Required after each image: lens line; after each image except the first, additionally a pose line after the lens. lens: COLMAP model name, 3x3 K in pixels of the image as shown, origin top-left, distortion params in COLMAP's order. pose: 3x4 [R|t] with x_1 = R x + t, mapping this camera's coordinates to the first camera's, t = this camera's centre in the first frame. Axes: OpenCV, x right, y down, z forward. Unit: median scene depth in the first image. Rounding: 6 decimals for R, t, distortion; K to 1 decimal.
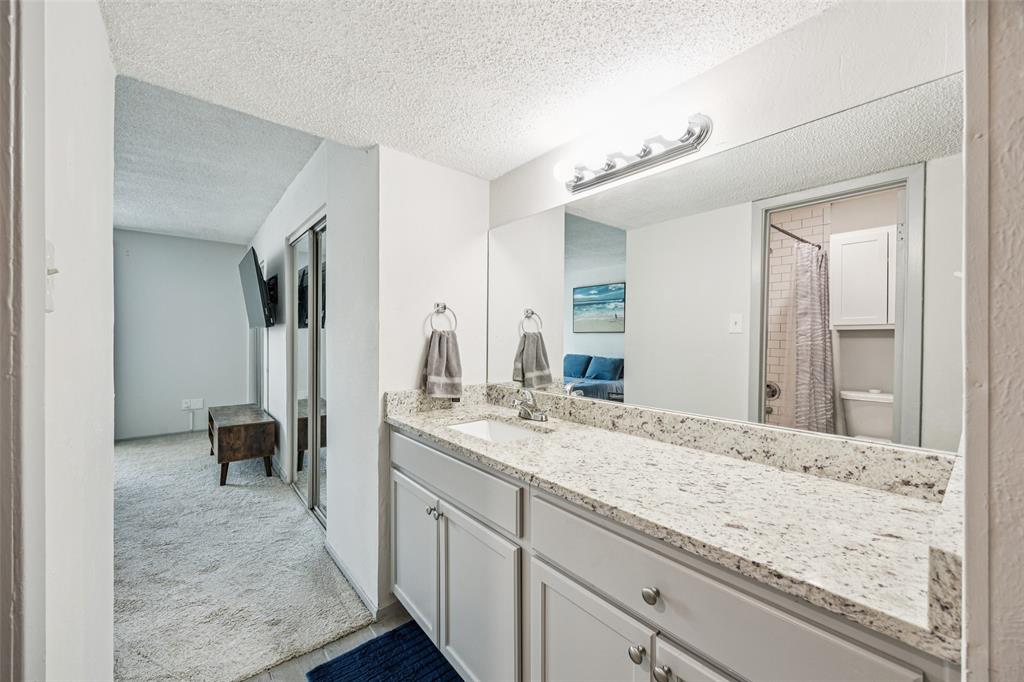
lens RADIAL K [[400.0, 0, 519.8], [0, 400.0, 334.7], [0, 0, 1]] dist [0.001242, -0.000854]
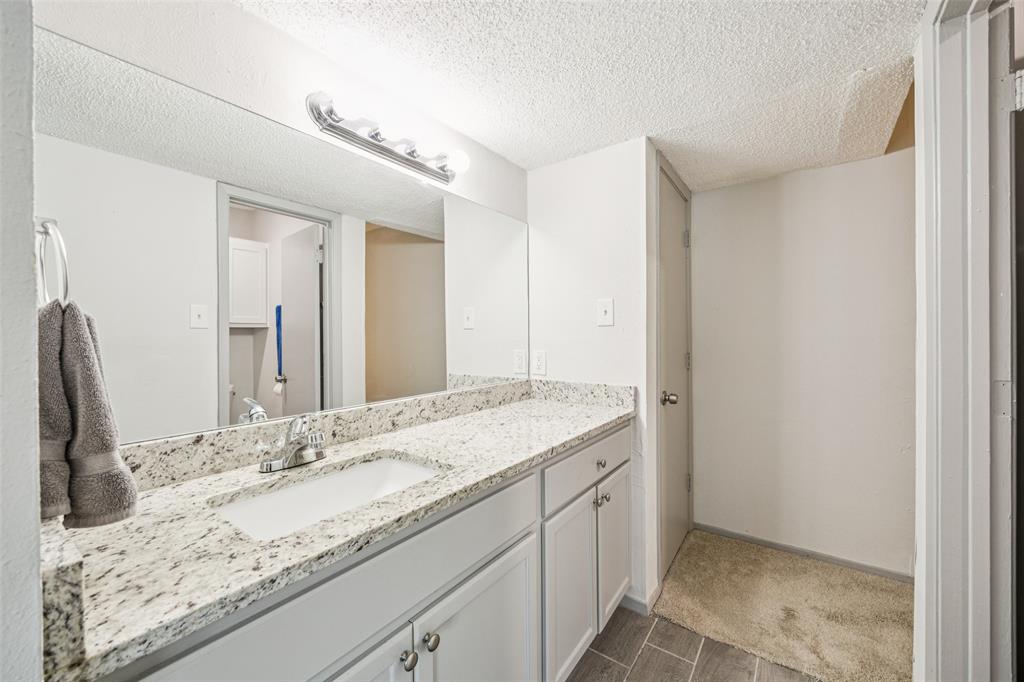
lens RADIAL K [[400.0, 0, 506.5], [0, 400.0, 336.6], [0, 0, 1]] dist [0.001242, -0.000854]
pose [[-0.229793, -0.003935, 0.973232, -0.827783], [0.001734, 0.999989, 0.004452, 0.021176], [-0.973238, 0.002710, -0.229783, 1.095500]]
